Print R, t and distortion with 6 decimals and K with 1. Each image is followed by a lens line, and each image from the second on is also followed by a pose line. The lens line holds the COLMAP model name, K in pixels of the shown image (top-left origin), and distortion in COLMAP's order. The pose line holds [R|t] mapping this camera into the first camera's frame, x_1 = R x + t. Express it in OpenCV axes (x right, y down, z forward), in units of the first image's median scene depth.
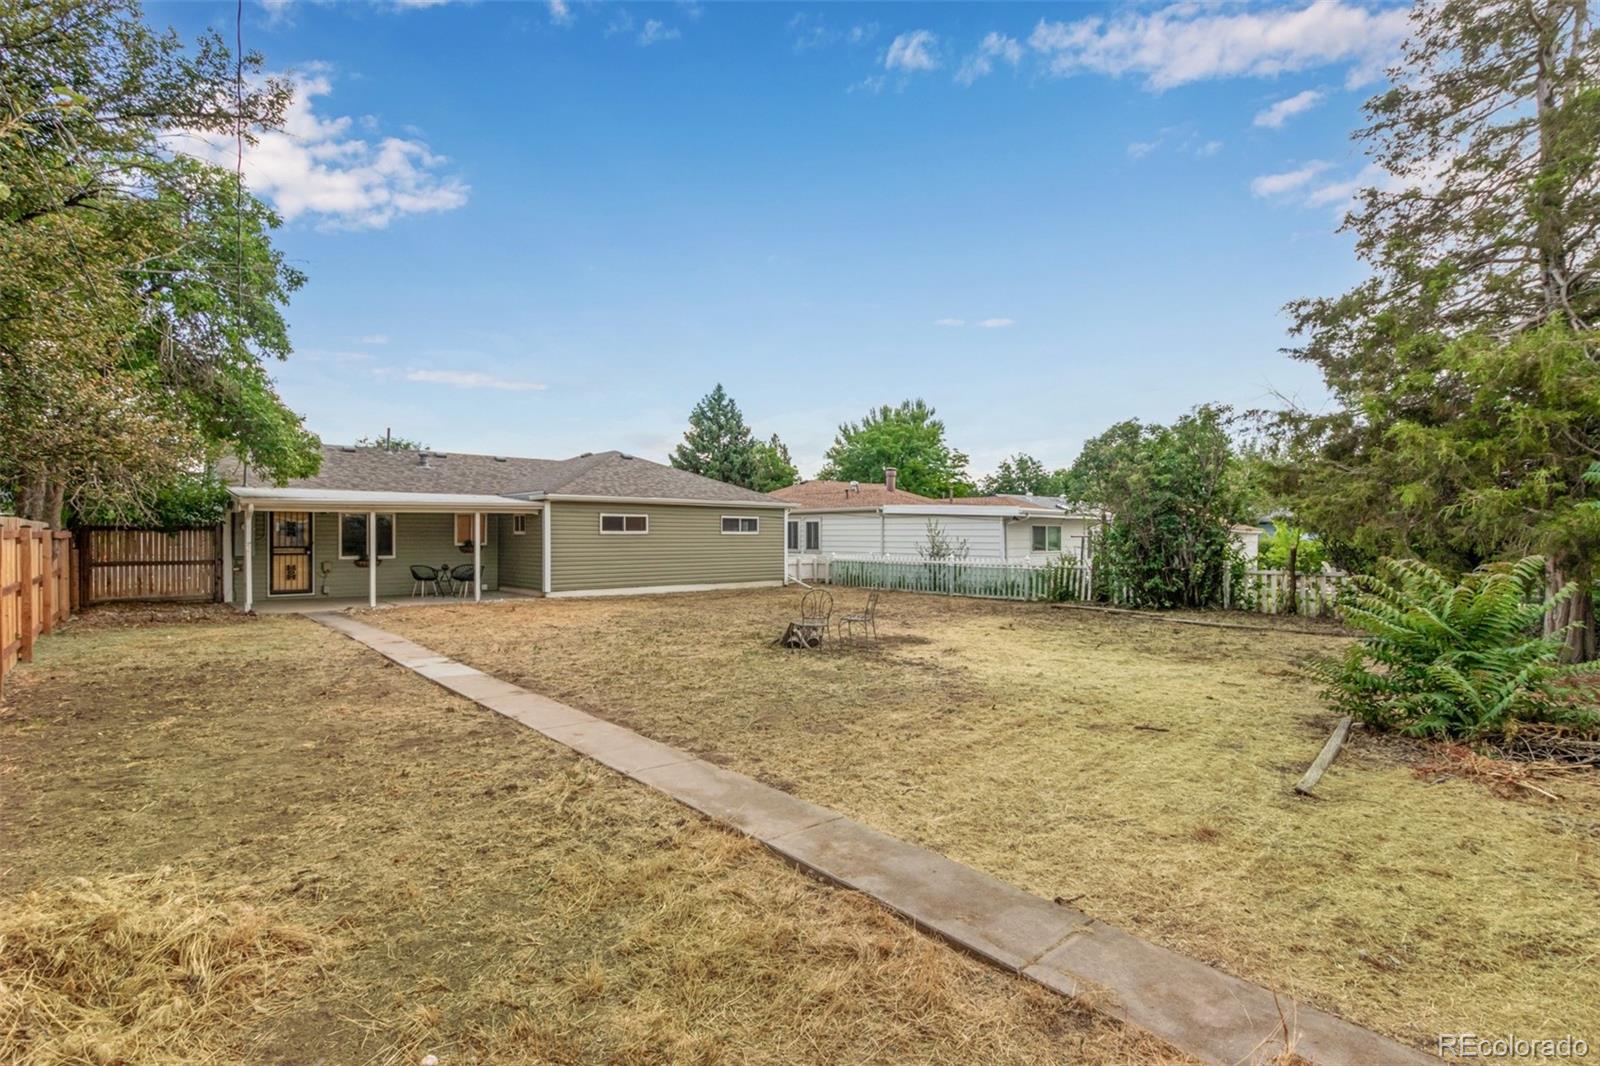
lens RADIAL K [[718.3, 0, 801.9], [0, 718.3, 539.2], [0, 0, 1]] dist [-0.000255, 0.000034]
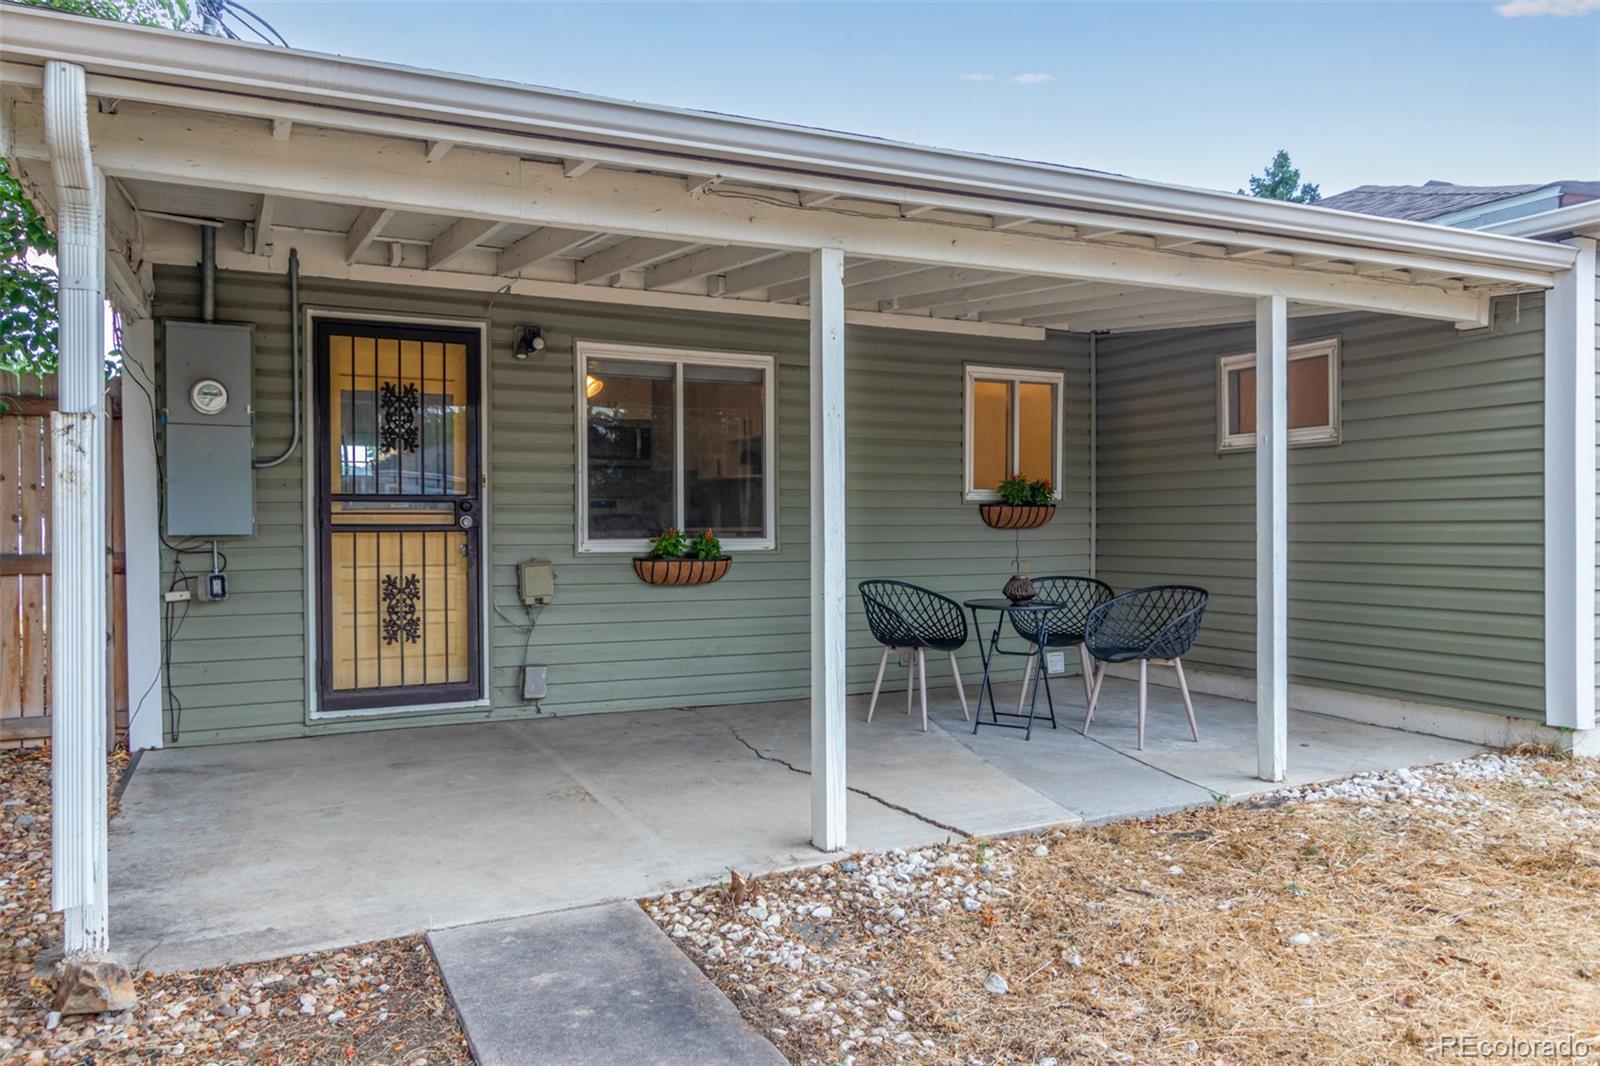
lens RADIAL K [[1094.5, 0, 800.0], [0, 1094.5, 533.0], [0, 0, 1]] dist [-0.002932, -0.000630]
pose [[0.955380, -0.006157, -0.295316, -0.399143], [0.006763, 0.999977, 0.001032, 0.018686], [0.295303, -0.002983, 0.955399, 0.577511]]
